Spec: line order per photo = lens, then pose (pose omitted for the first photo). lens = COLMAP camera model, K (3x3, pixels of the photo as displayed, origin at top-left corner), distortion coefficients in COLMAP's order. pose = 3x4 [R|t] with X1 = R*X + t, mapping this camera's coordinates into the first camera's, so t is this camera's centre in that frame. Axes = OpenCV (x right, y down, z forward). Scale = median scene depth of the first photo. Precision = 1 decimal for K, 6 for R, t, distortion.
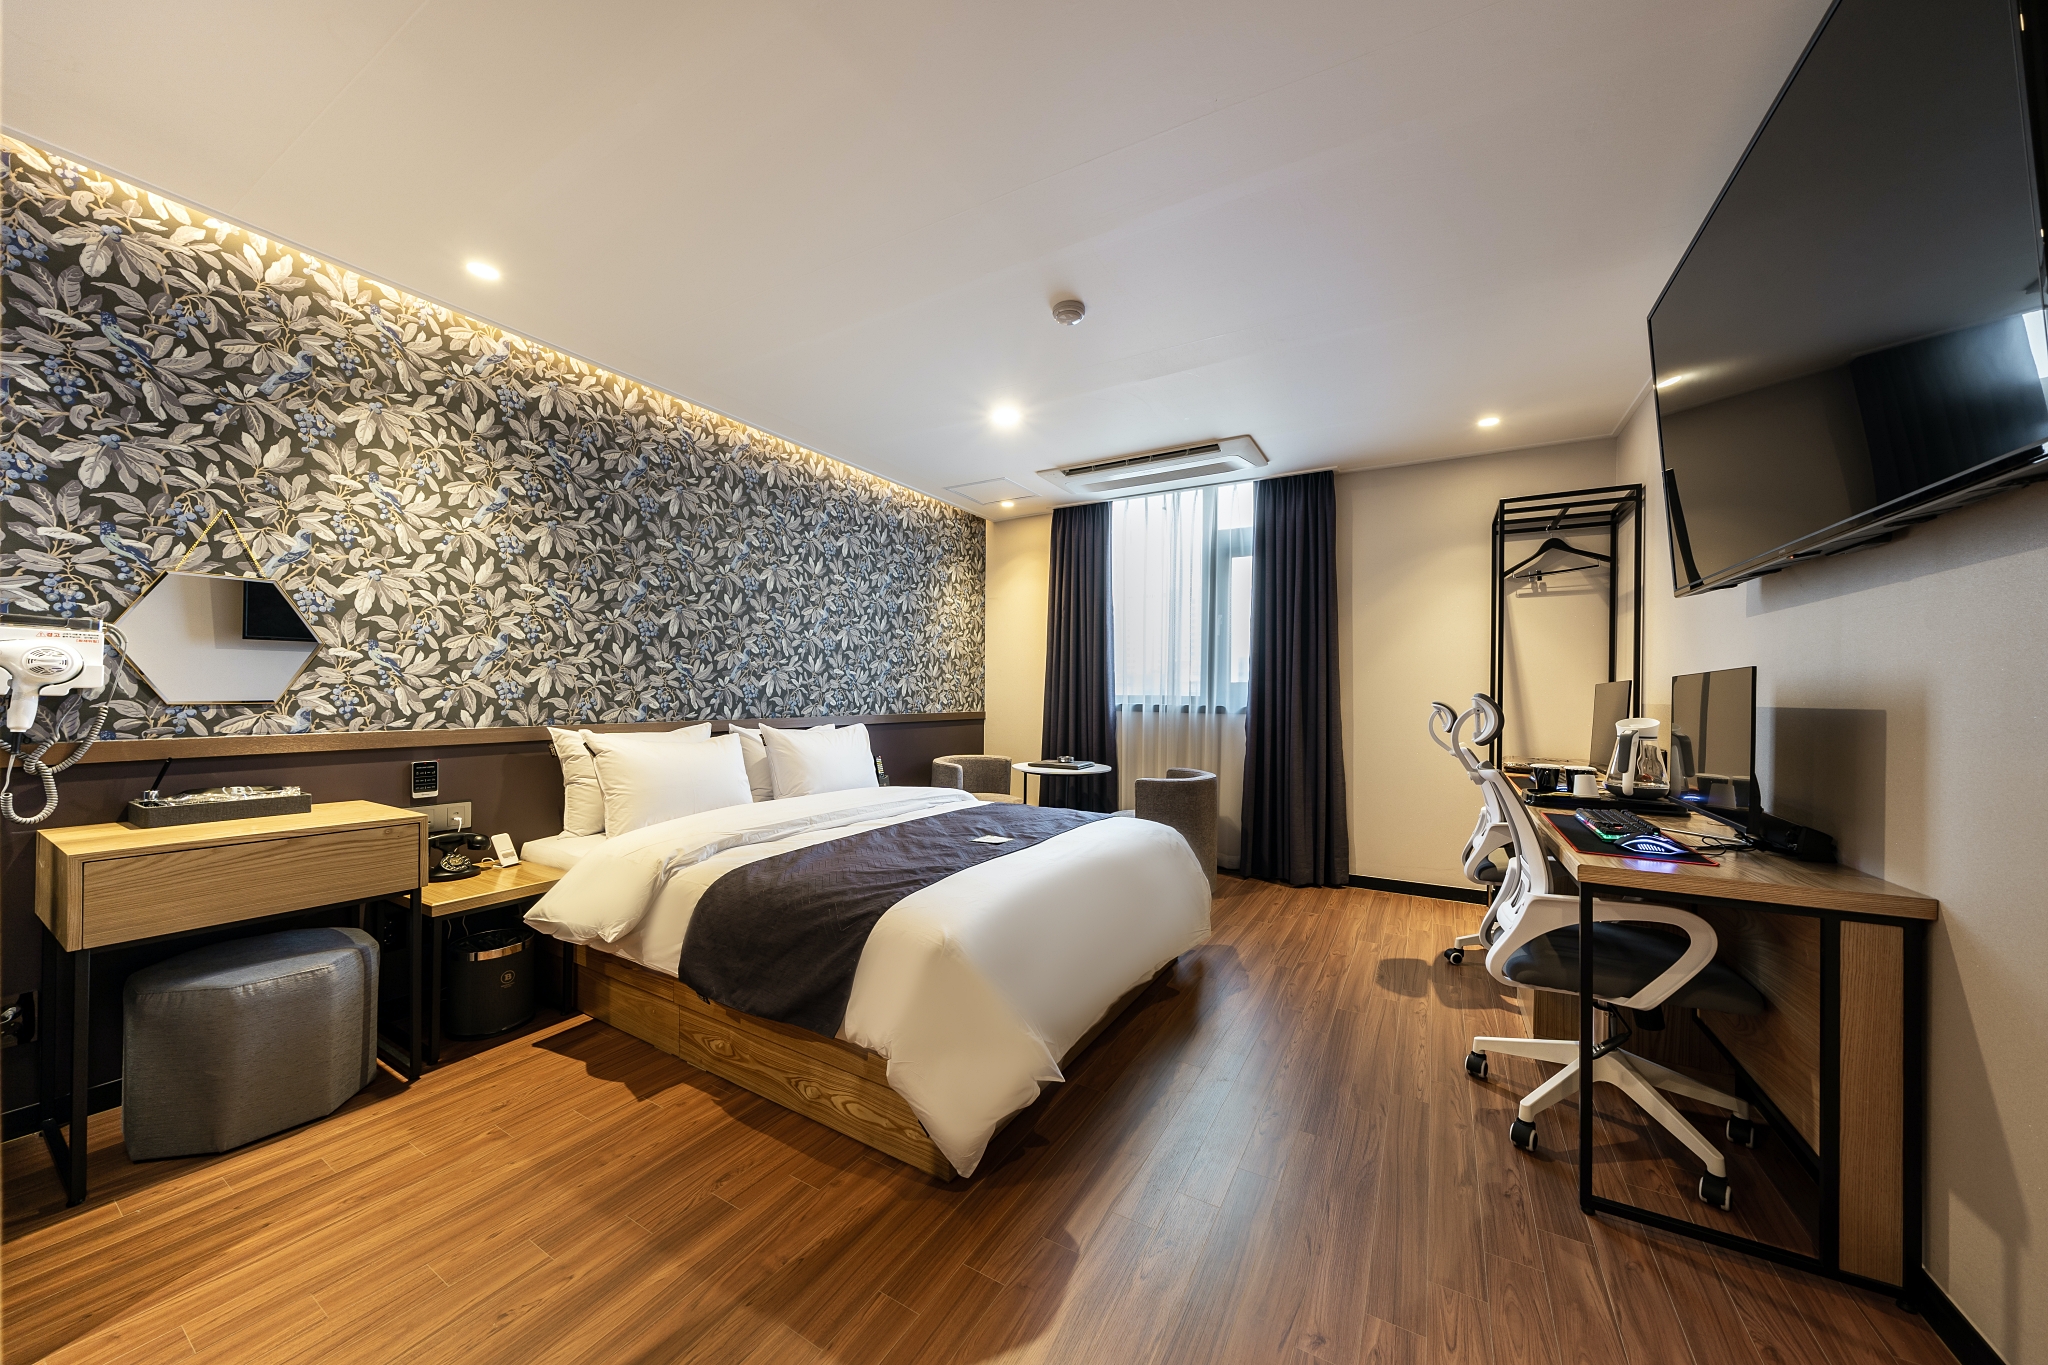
lens RADIAL K [[697.4, 0, 1016.2], [0, 697.4, 689.3], [0, 0, 1]] dist [-0.004690, 0.000371]
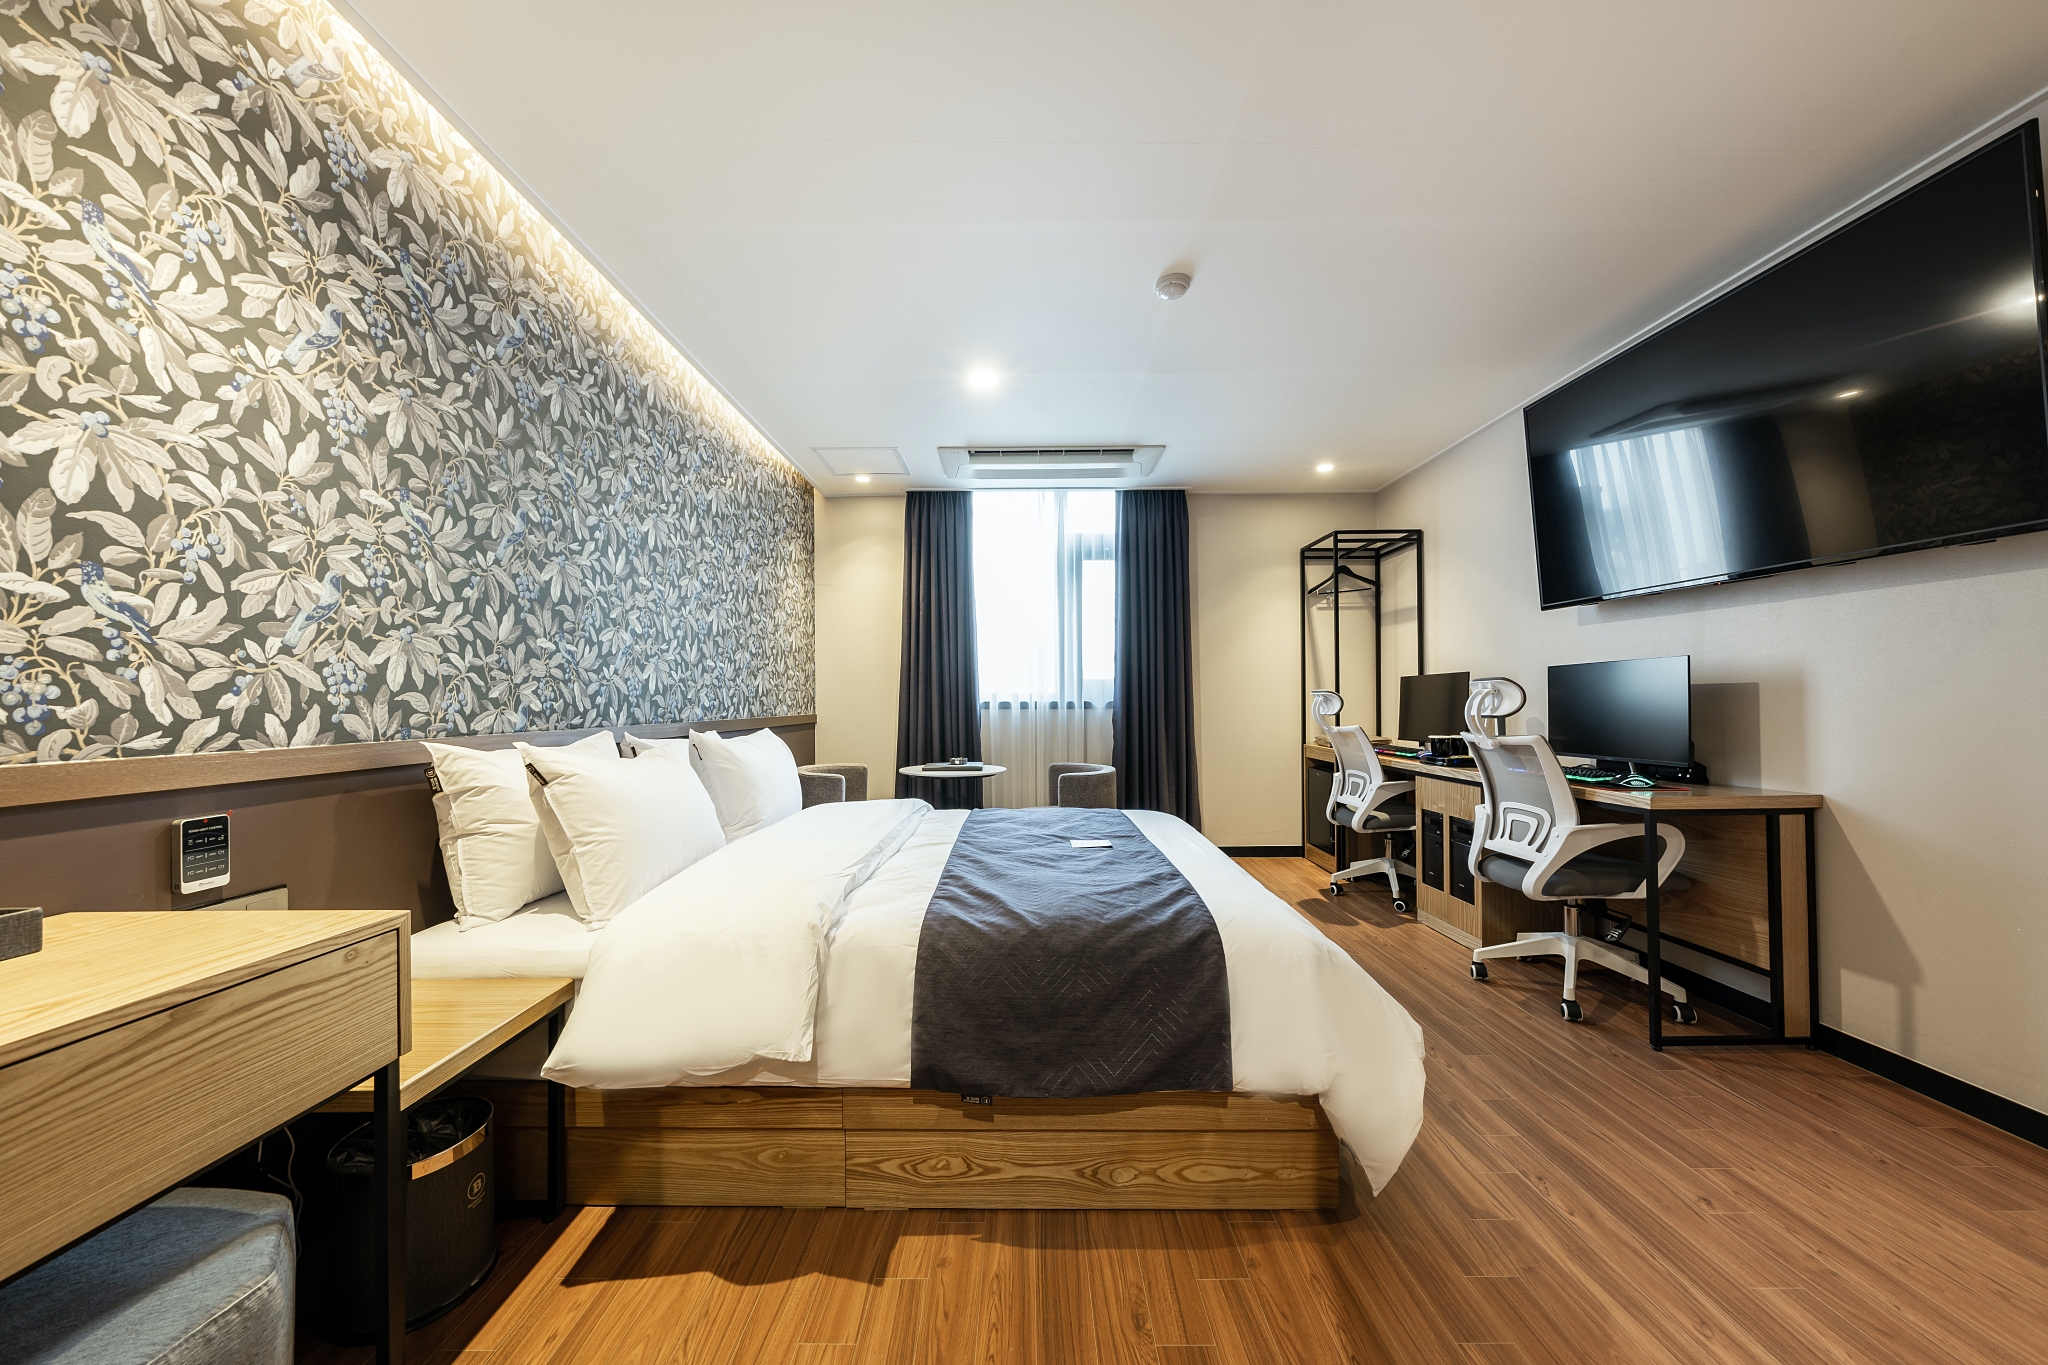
lens RADIAL K [[697.4, 0, 1035.9], [0, 697.4, 687.7], [0, 0, 1]] dist [-0.004690, 0.000371]
pose [[0.861635, -0.004758, 0.507506, -0.464245], [0.010375, 0.999912, -0.008241, 0.017069], [-0.507422, 0.012366, 0.861609, 0.214137]]
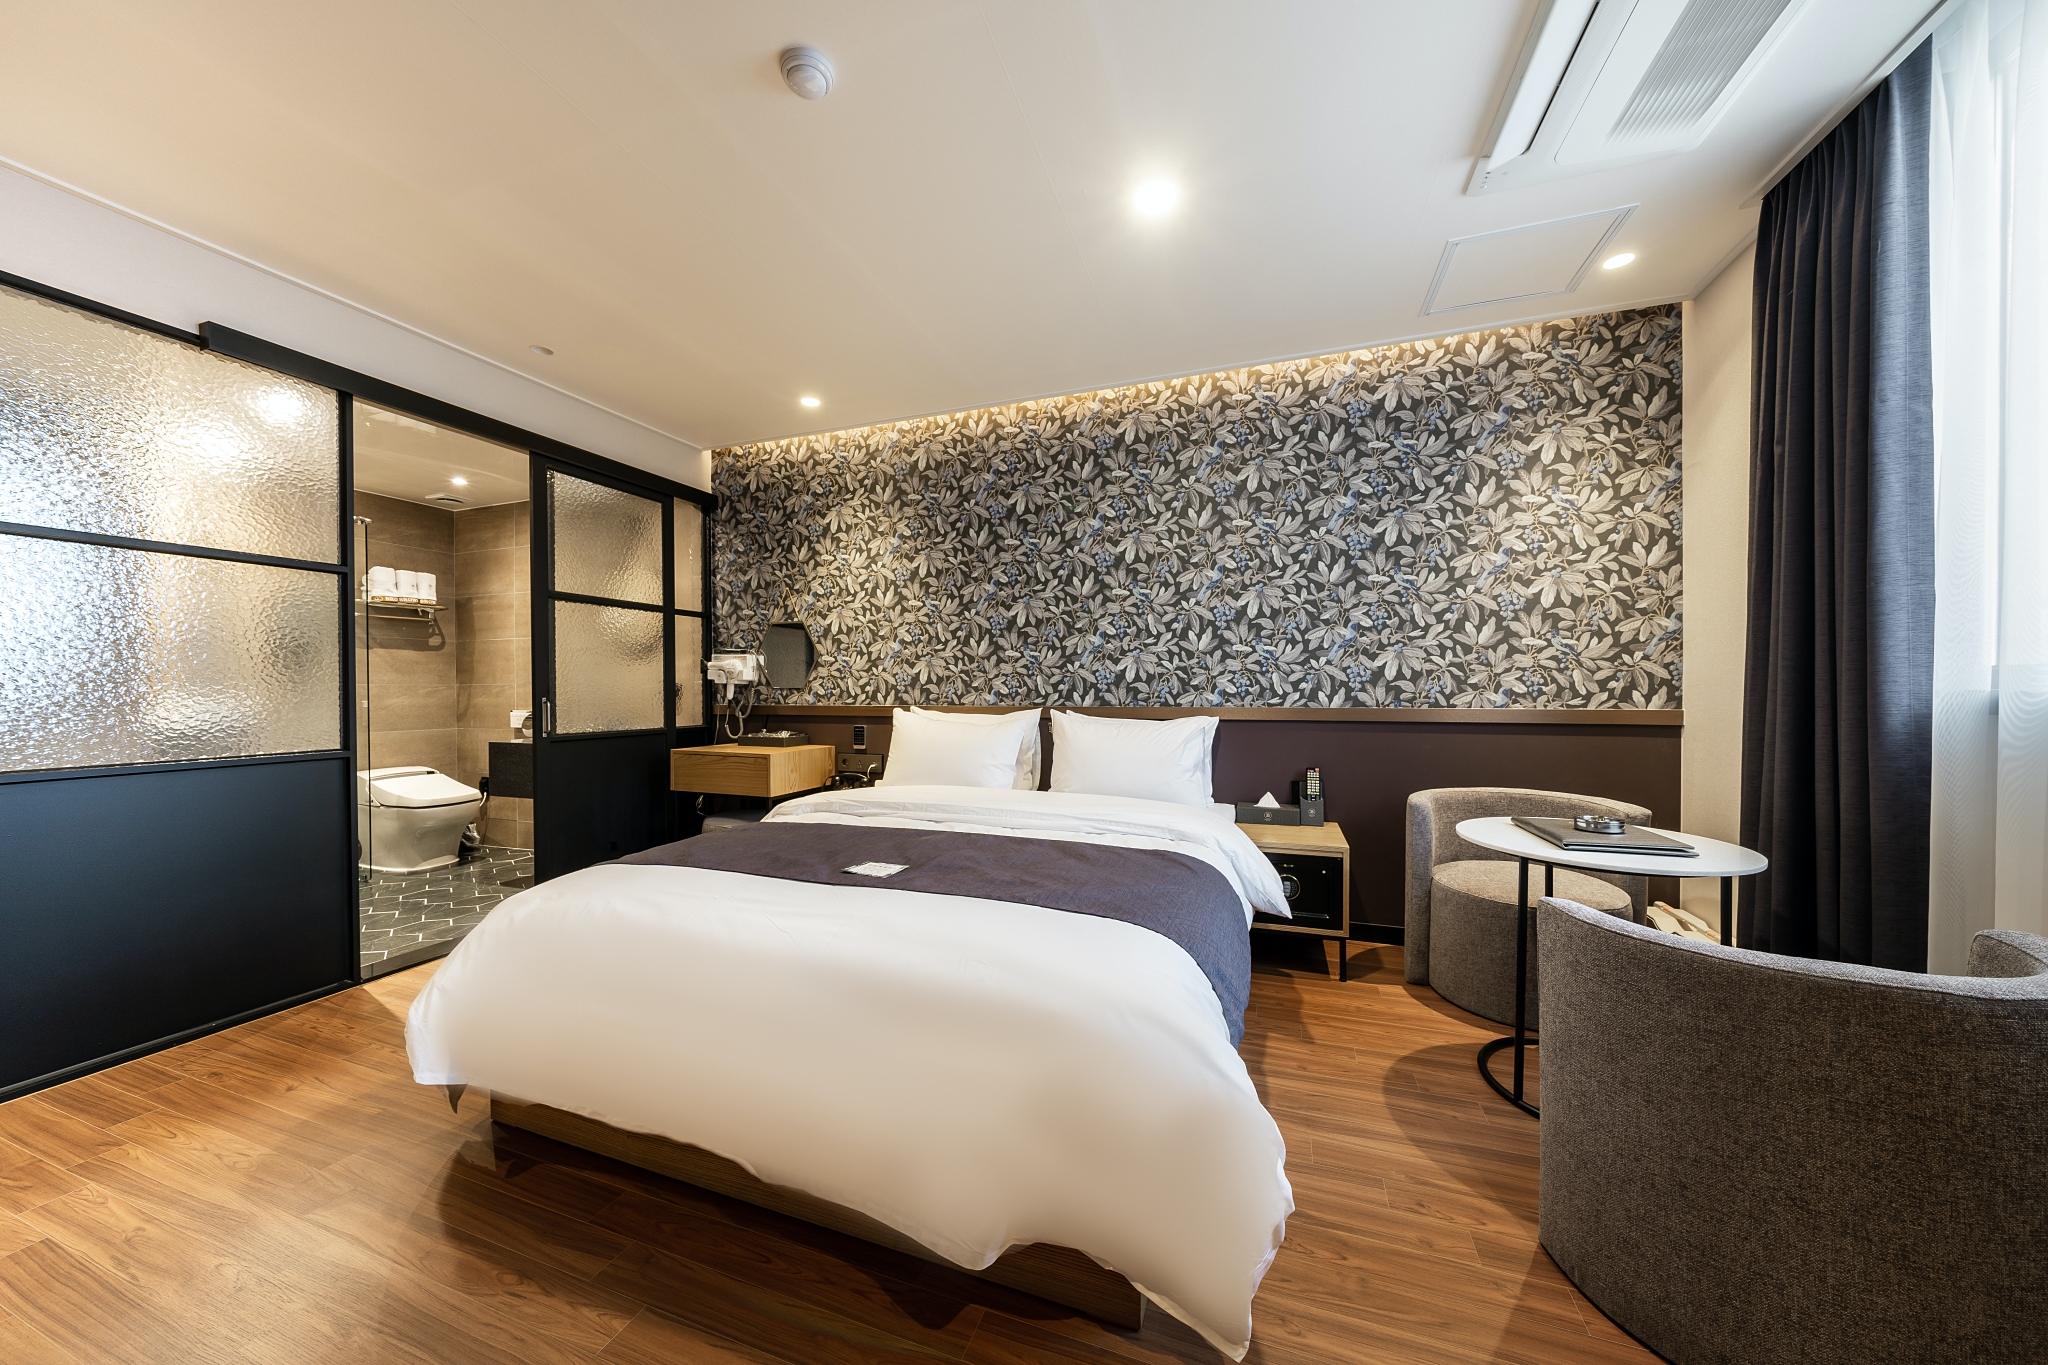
lens RADIAL K [[684.0, 0, 1138.7], [0, 684.0, 678.3], [0, 0, 1]] dist [-0.005827, -0.000041]
pose [[0.210599, -0.004468, -0.977562, 0.609355], [0.016671, 0.999861, -0.000979, 0.008113], [0.977430, -0.016091, 0.210644, 1.016120]]
